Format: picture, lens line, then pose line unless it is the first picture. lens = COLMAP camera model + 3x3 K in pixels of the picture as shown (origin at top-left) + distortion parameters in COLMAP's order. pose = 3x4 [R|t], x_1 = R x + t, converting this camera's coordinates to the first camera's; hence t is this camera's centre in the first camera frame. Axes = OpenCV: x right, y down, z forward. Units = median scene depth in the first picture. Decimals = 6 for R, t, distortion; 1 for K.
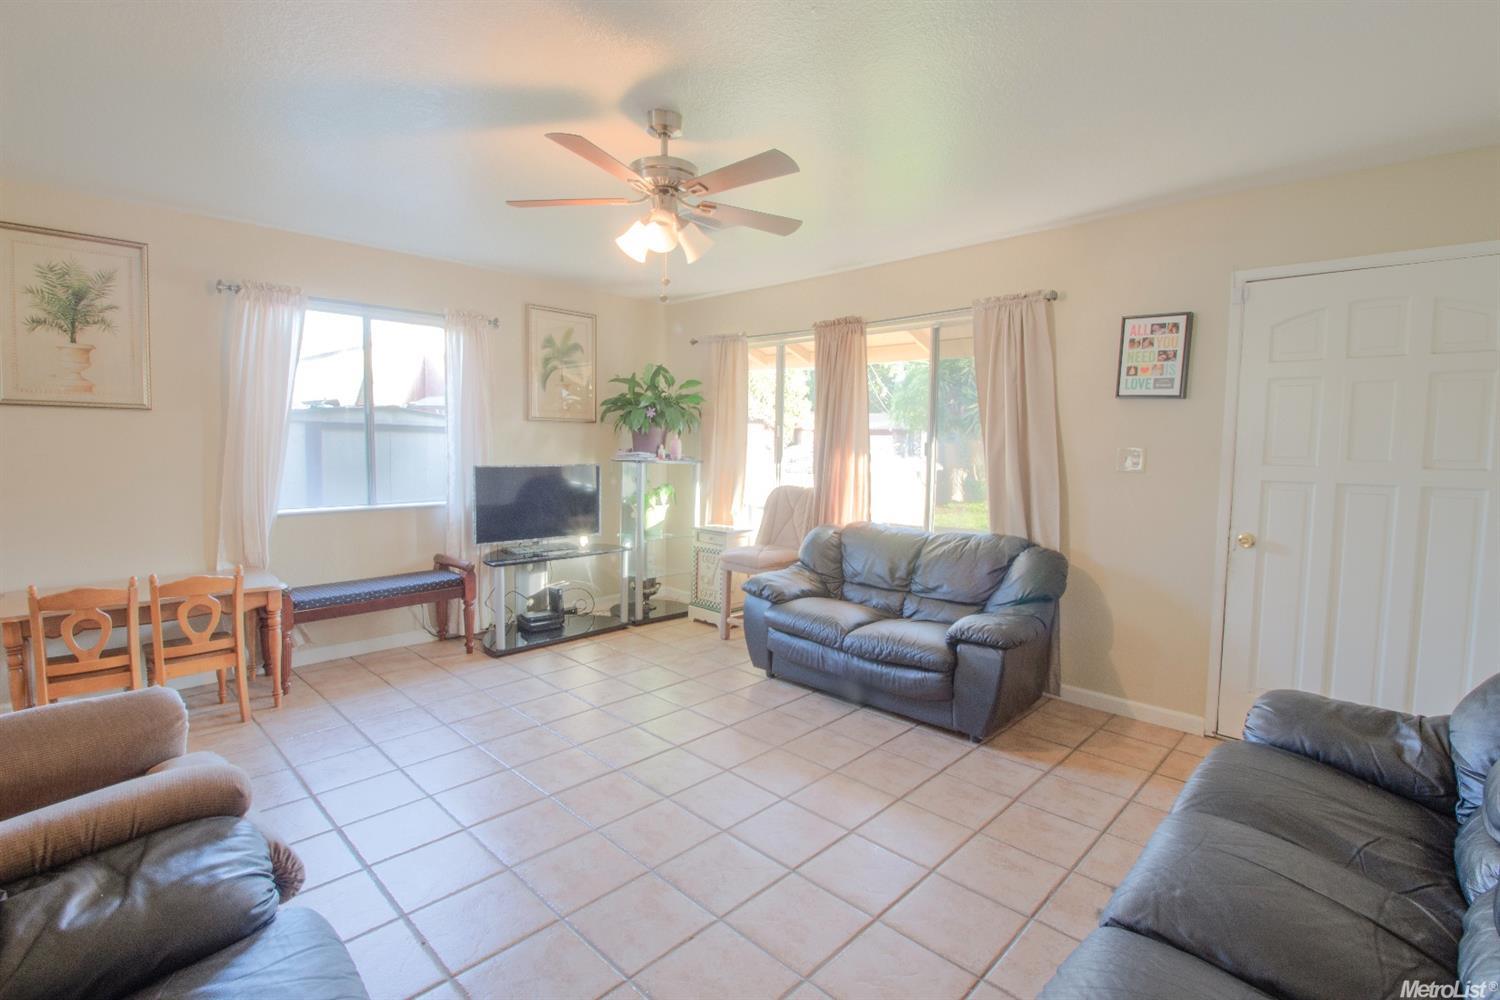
lens RADIAL K [[692.3, 0, 769.6], [0, 692.3, 491.8], [0, 0, 1]] dist [-0.008441, -0.008135]
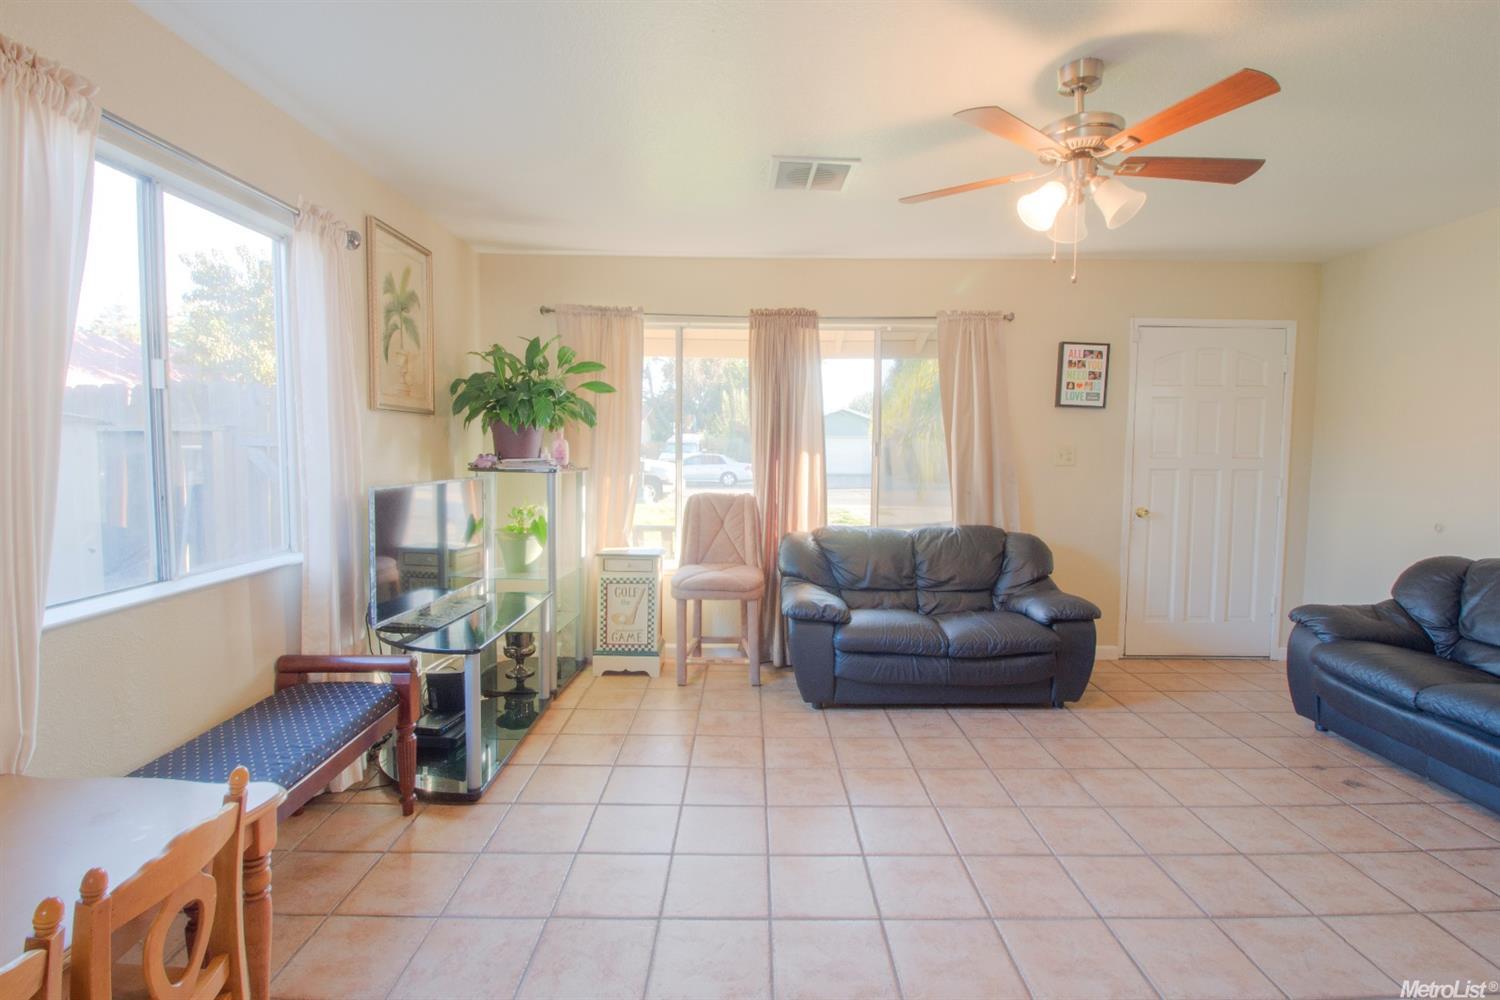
lens RADIAL K [[692.3, 0, 757.8], [0, 692.3, 492.8], [0, 0, 1]] dist [-0.008441, -0.008135]
pose [[0.723745, -0.056003, 0.687791, -0.660351], [0.051005, 0.998317, 0.027615, -0.037405], [-0.688180, 0.015094, 0.725383, 0.413575]]
